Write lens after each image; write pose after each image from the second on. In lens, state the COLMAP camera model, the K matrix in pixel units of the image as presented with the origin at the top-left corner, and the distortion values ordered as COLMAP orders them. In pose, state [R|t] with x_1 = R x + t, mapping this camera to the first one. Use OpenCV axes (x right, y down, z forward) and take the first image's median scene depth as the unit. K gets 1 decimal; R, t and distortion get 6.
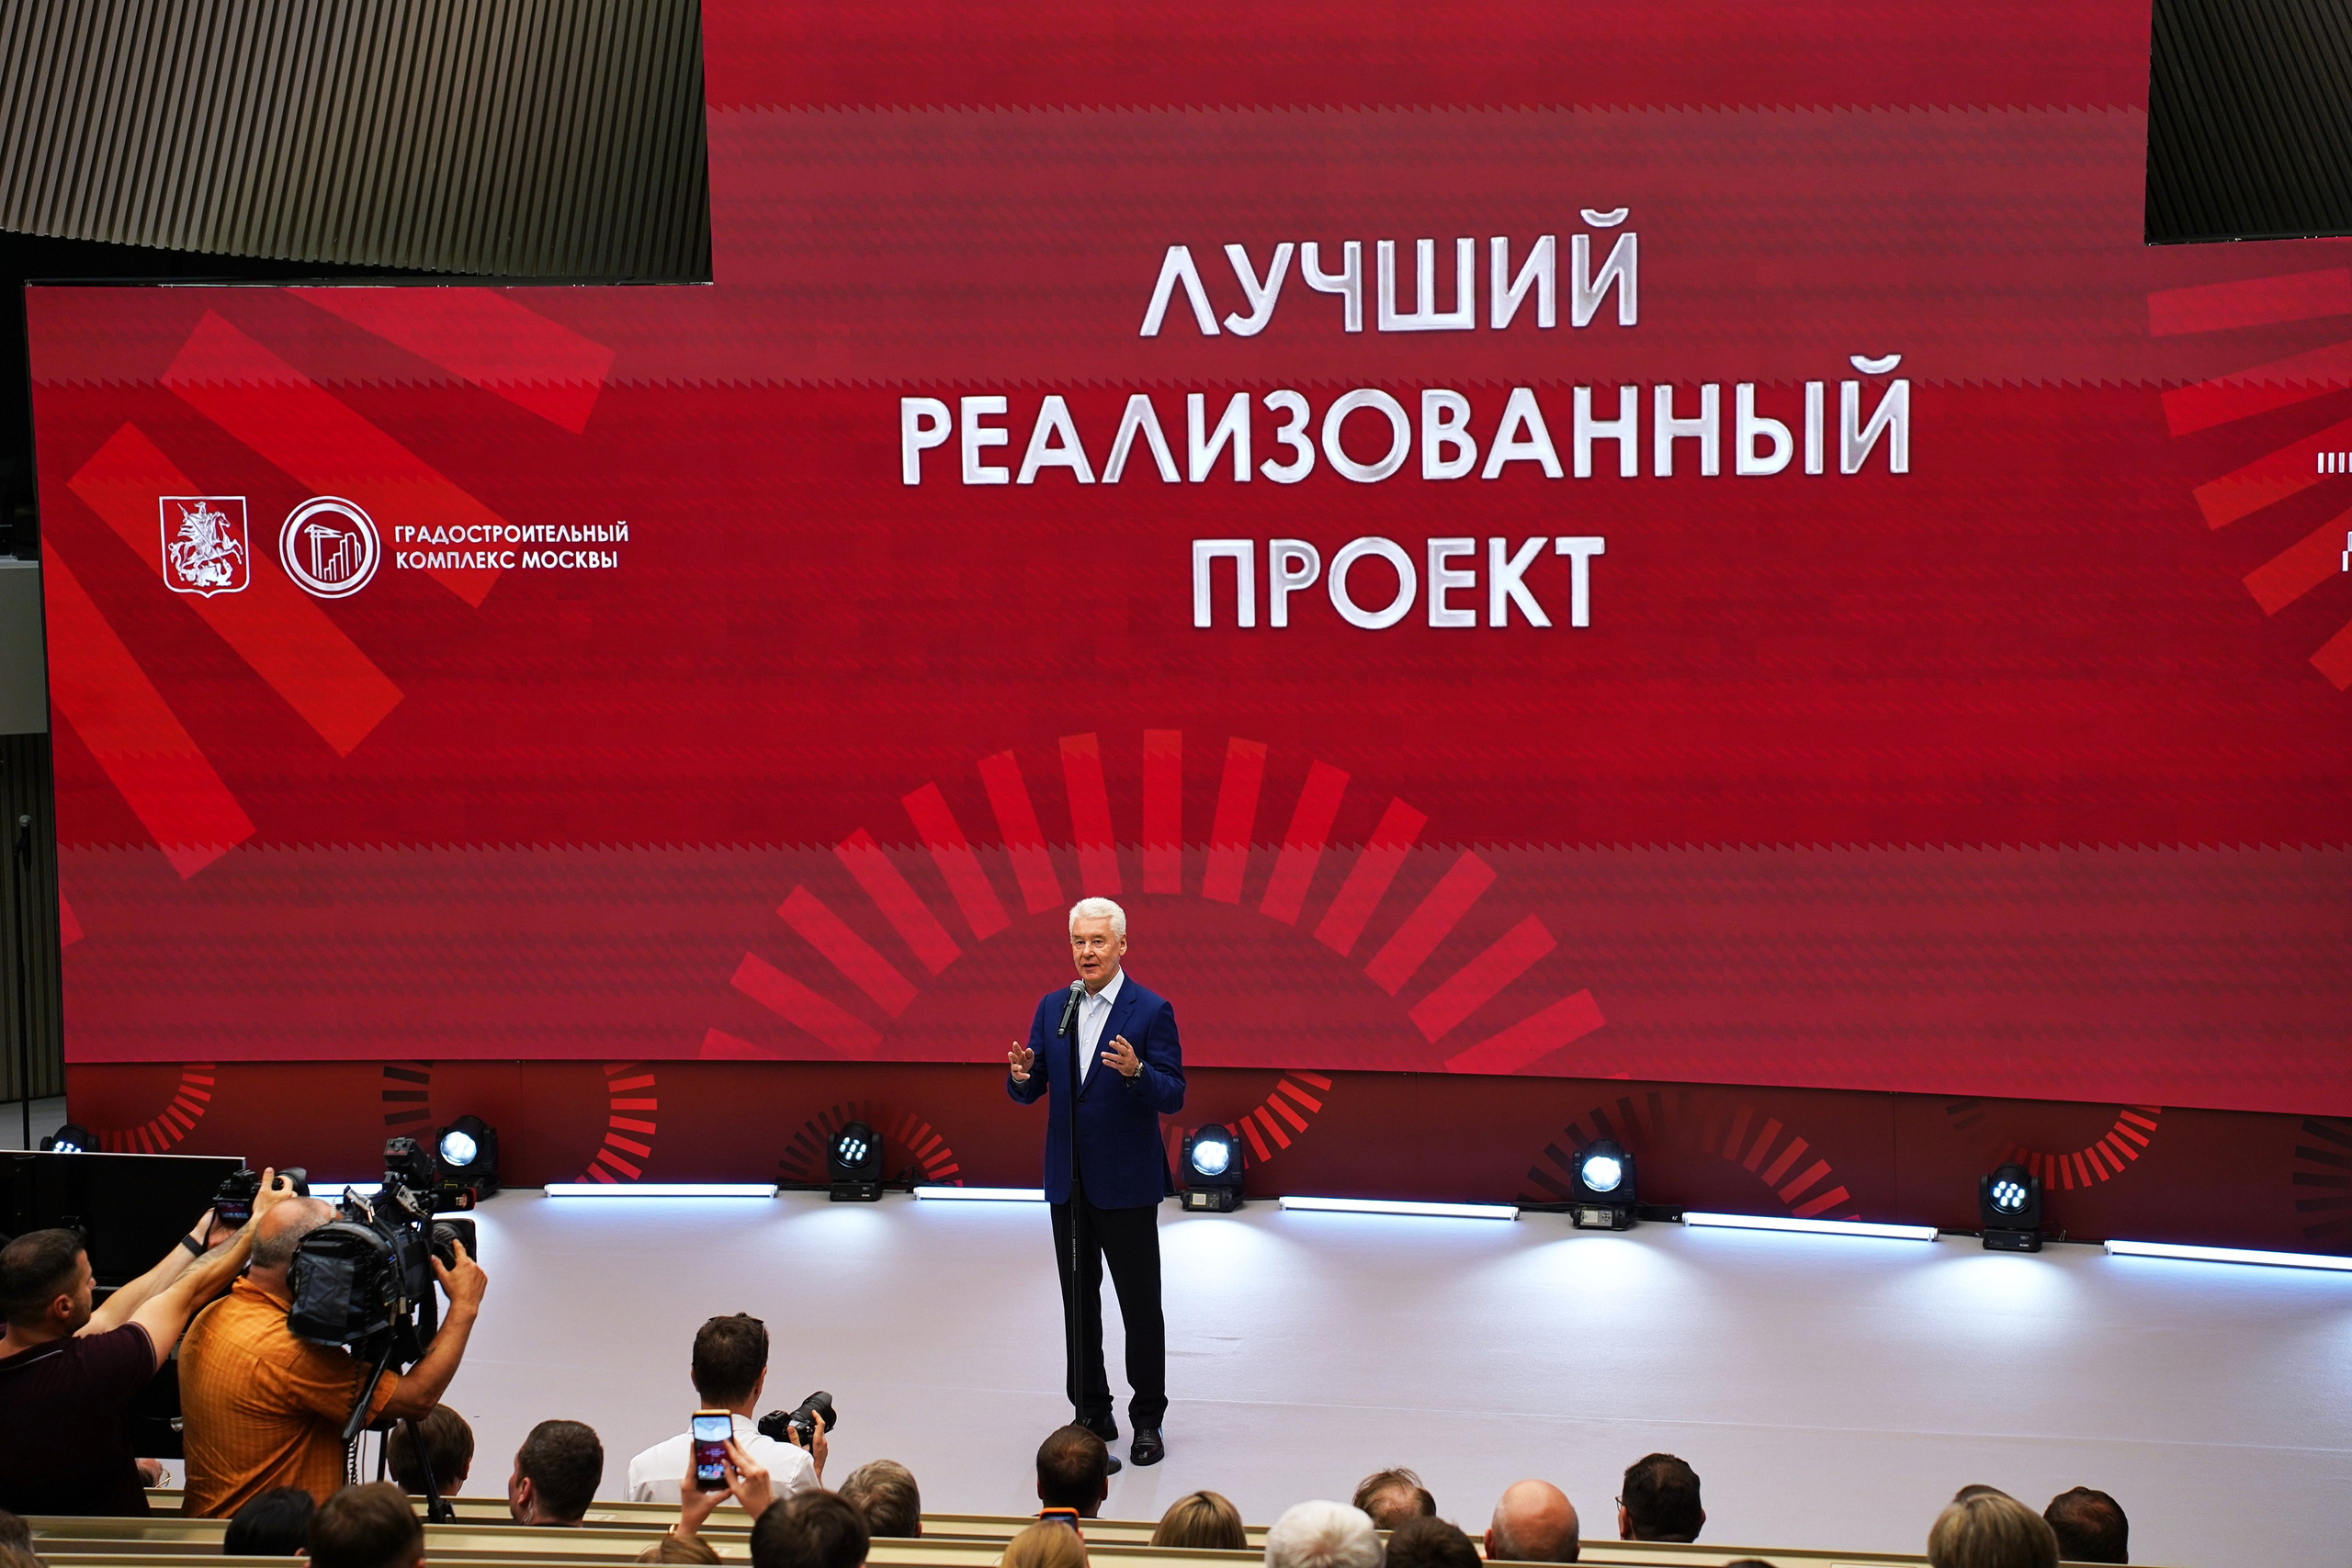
lens RADIAL K [[4823.0, 0, 1167.9], [0, 4823.0, 738.8], [0, 0, 1]] dist [0.491695, 1.301526]
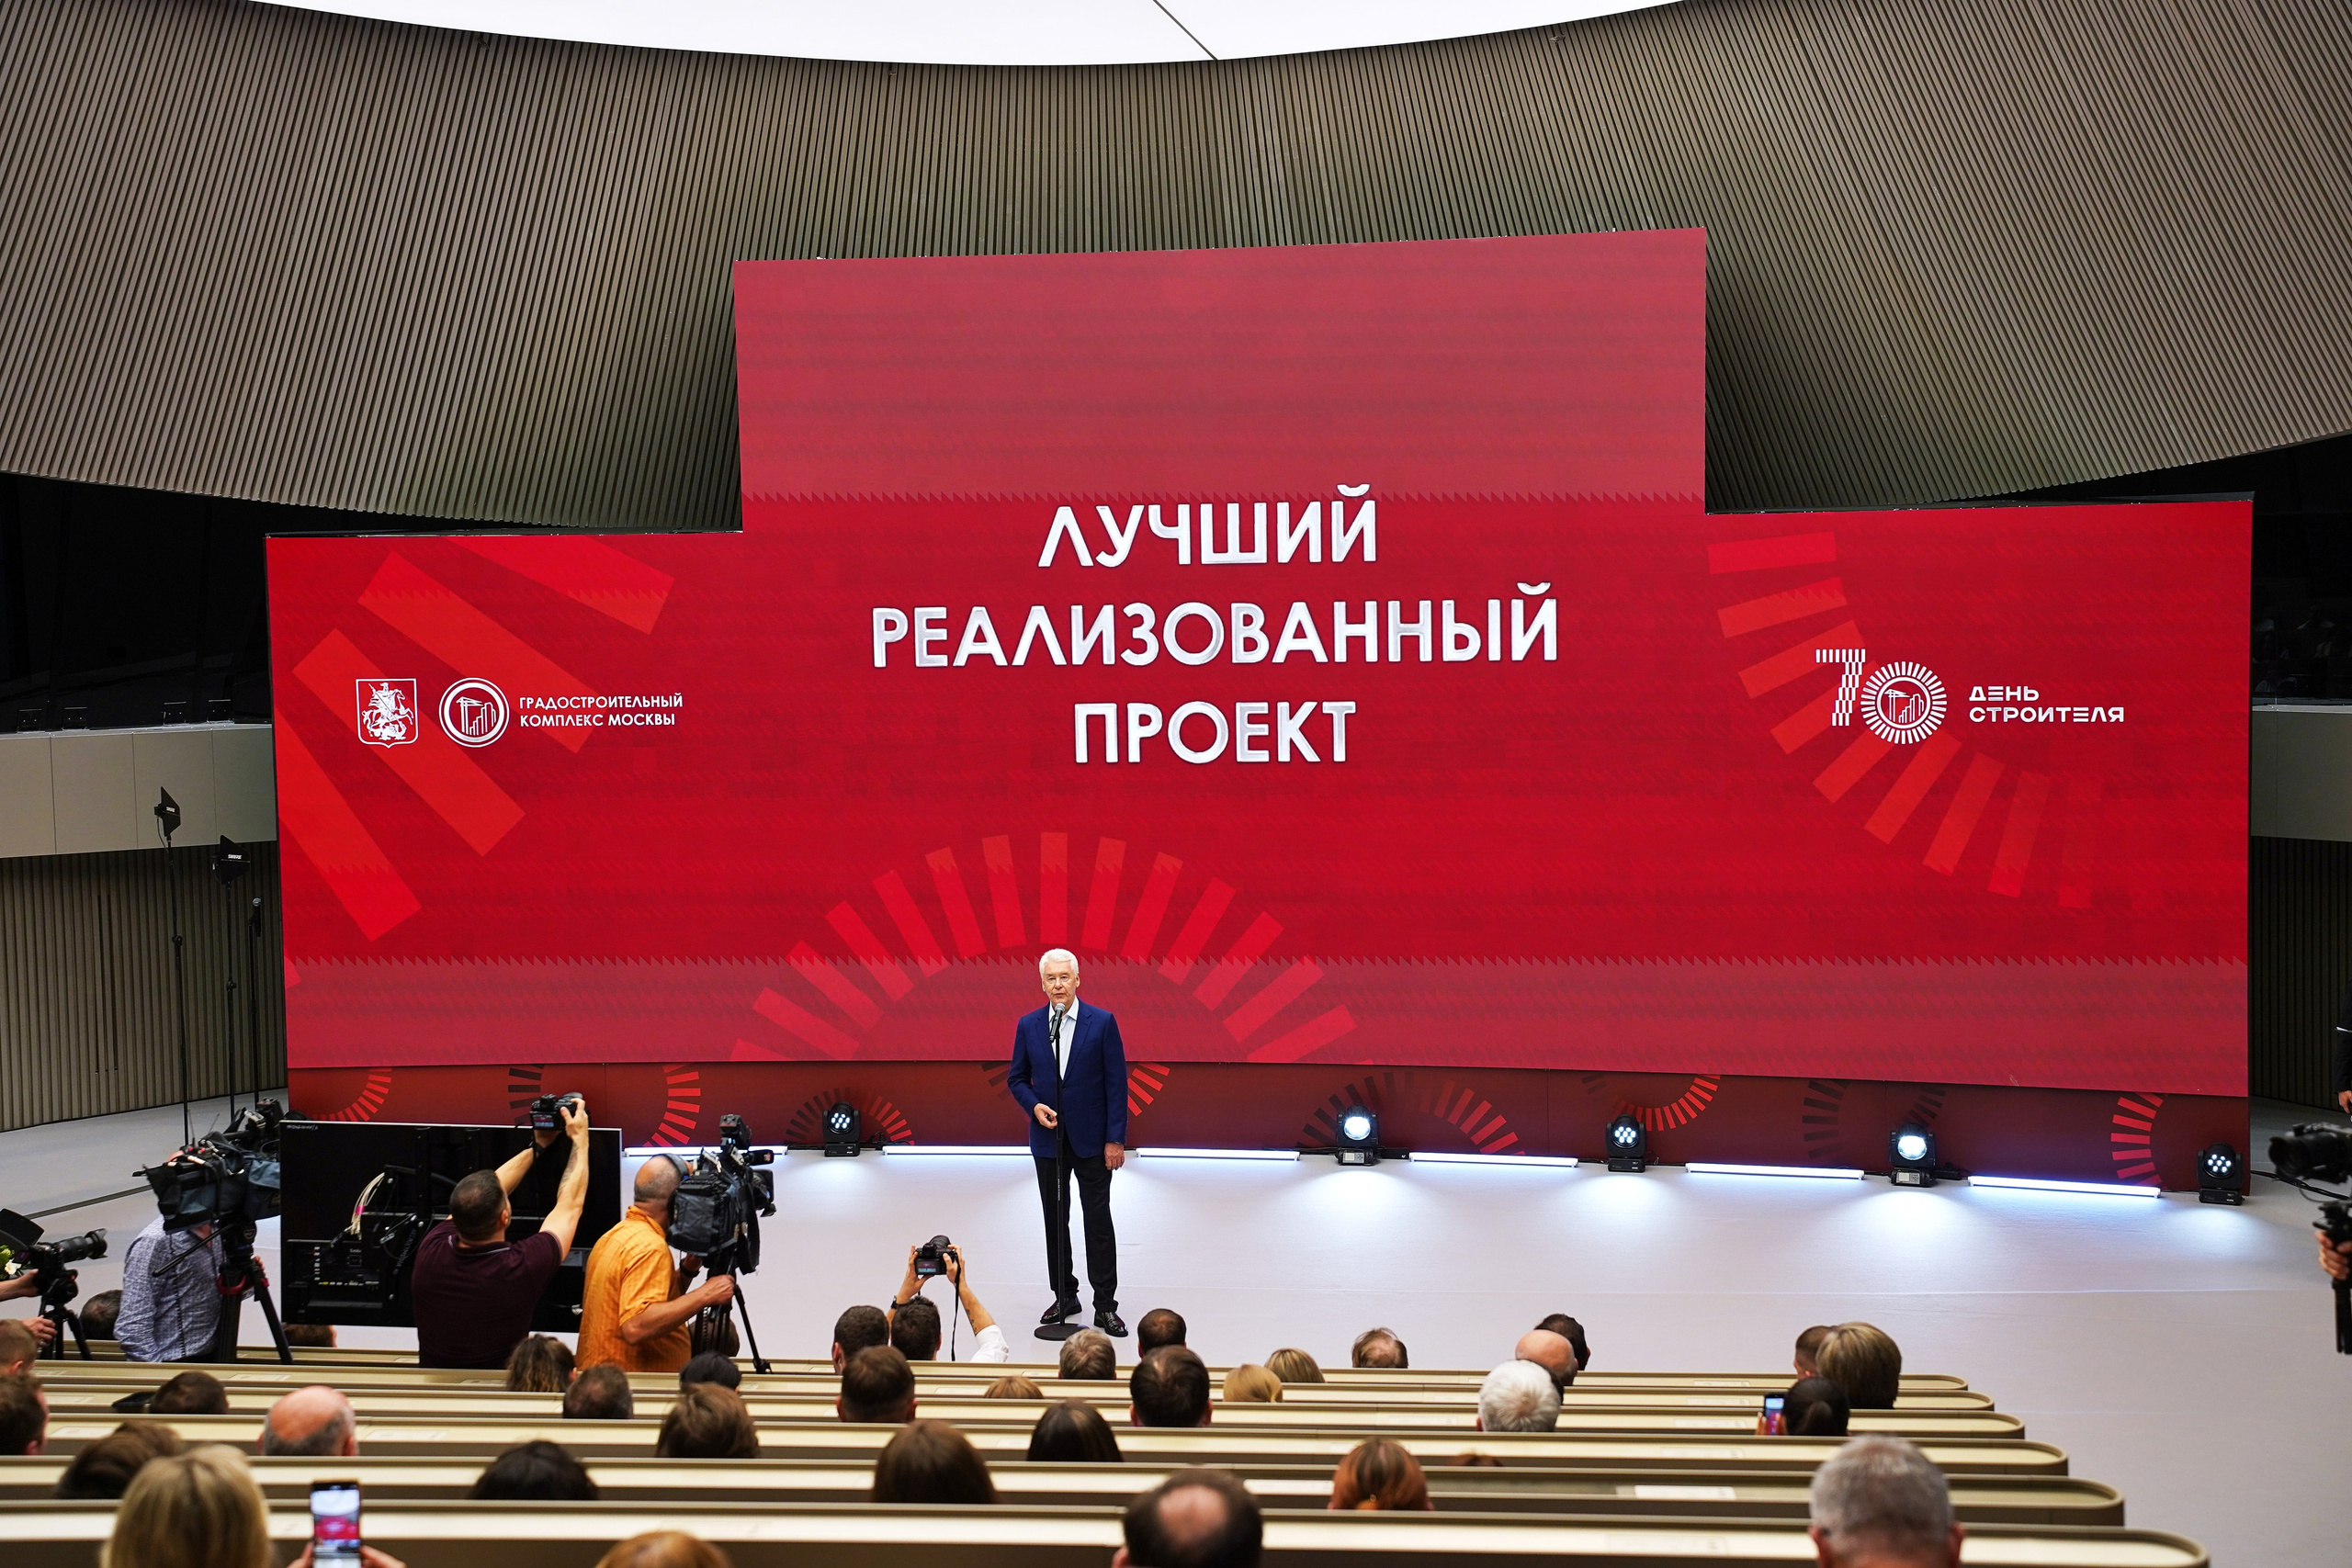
lens RADIAL K [[3272.0, 0, 1185.2], [0, 3272.0, 779.1], [0, 0, 1]] dist [0.220807, 0.094583]
pose [[0.994605, -0.006181, 0.103554, -0.065680], [0.008066, 0.999809, -0.017793, -0.000139], [-0.103424, 0.018532, 0.994465, 0.002245]]
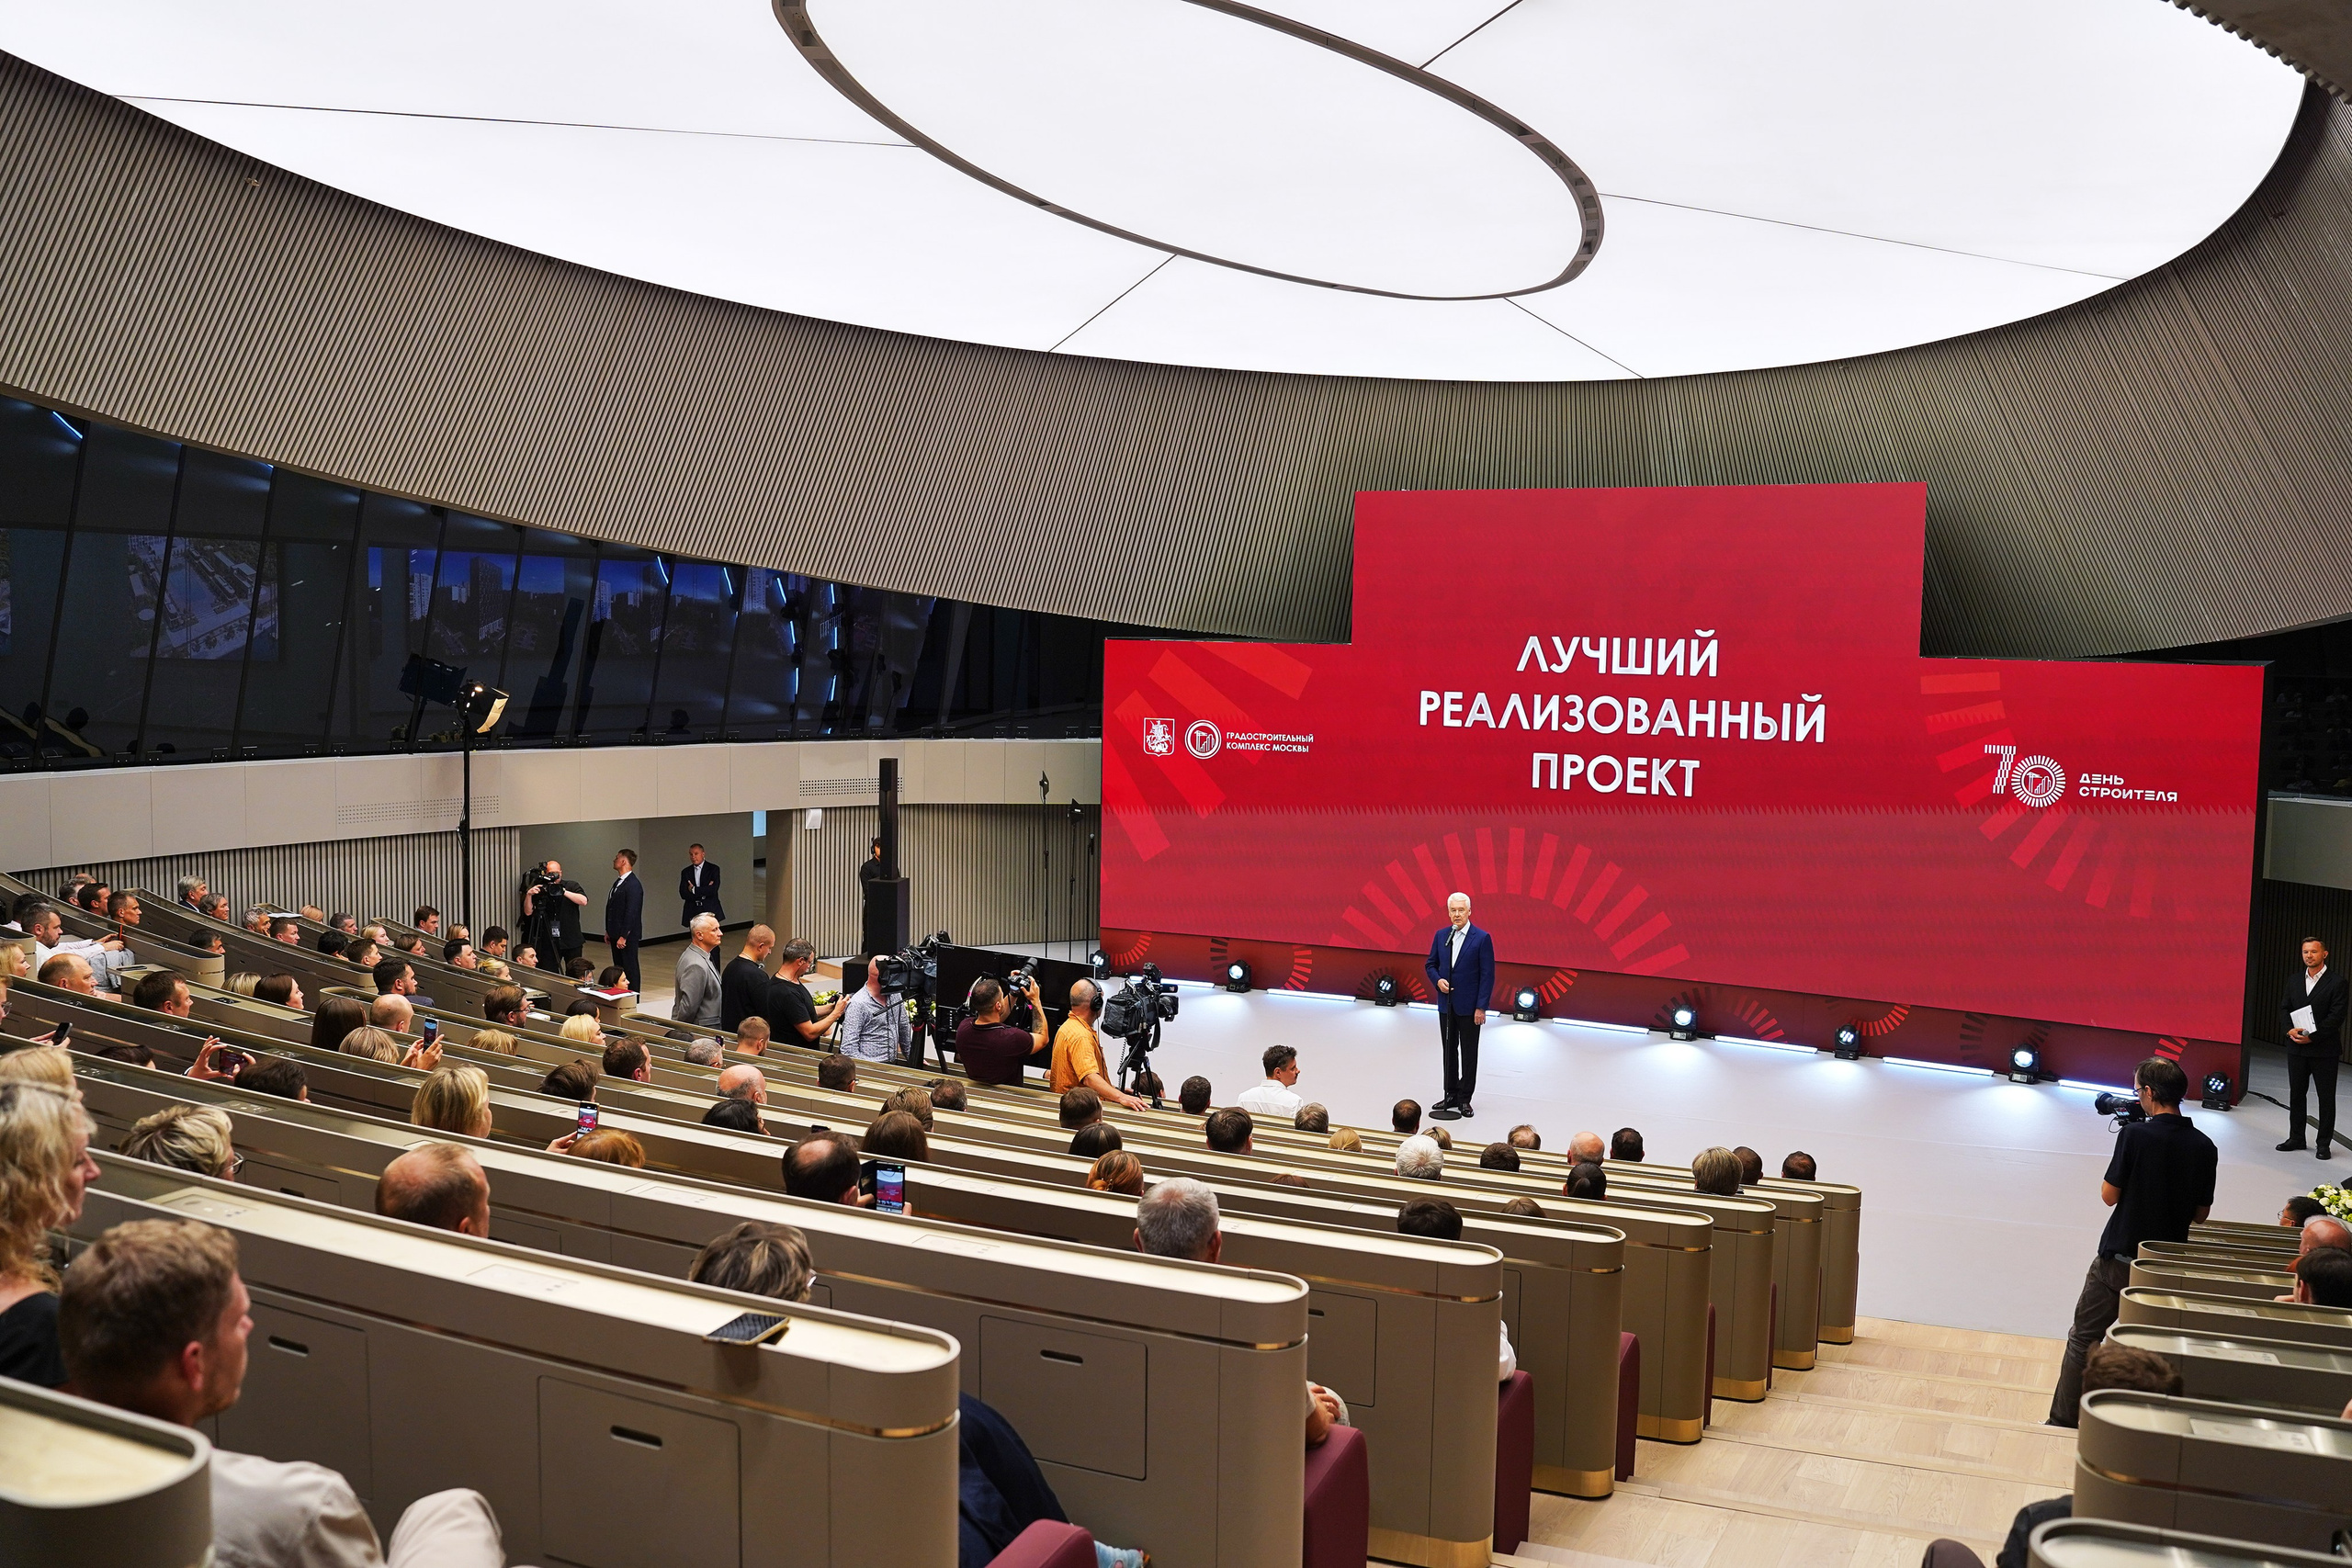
lens RADIAL K [[1903.3, 0, 1174.0], [0, 1903.3, 780.4], [0, 0, 1]] dist [-0.102322, 0.067327]
pose [[0.973697, 0.055424, -0.221002, 0.042047], [-0.060394, 0.998050, -0.015787, -0.000269], [0.219696, 0.028719, 0.975146, 0.005038]]
